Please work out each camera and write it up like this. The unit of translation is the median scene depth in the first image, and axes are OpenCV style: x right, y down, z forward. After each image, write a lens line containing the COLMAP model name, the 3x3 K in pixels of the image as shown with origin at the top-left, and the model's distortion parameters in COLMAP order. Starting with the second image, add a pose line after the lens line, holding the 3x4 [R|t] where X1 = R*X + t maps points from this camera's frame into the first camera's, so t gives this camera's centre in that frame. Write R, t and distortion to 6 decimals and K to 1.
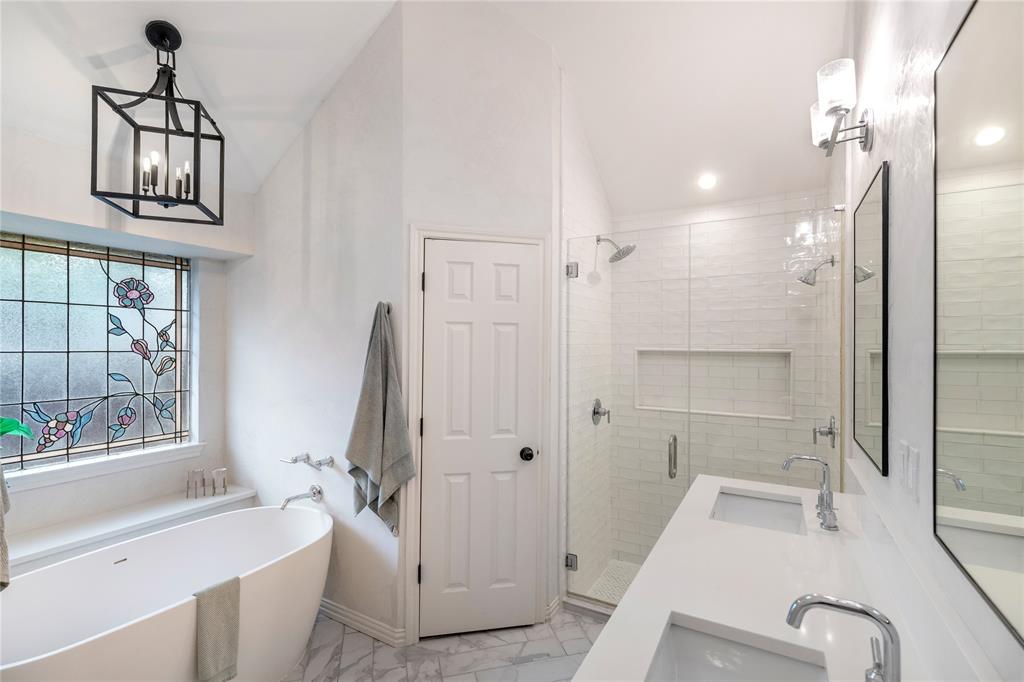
lens RADIAL K [[479.0, 0, 516.6], [0, 479.0, 342.3], [0, 0, 1]] dist [0.008799, -0.001658]
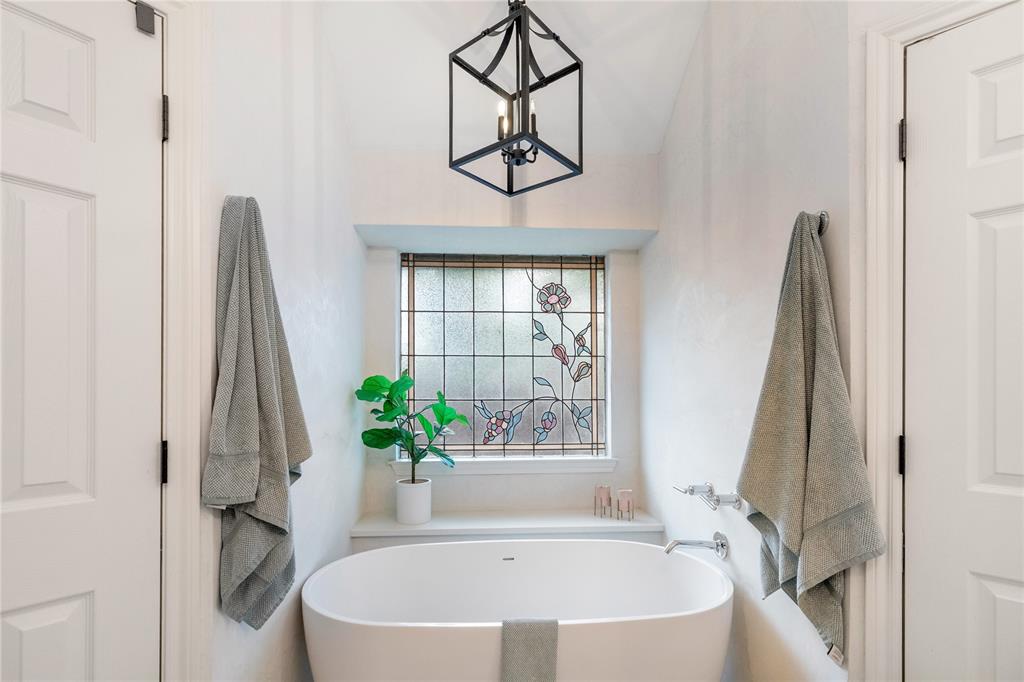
lens RADIAL K [[479.0, 0, 509.2], [0, 479.0, 398.0], [0, 0, 1]] dist [0.008799, -0.001658]
pose [[0.526503, -0.011543, -0.850095, -0.001769], [0.008122, 0.999930, -0.008547, 0.123228], [0.850134, -0.002404, 0.526560, 0.433775]]
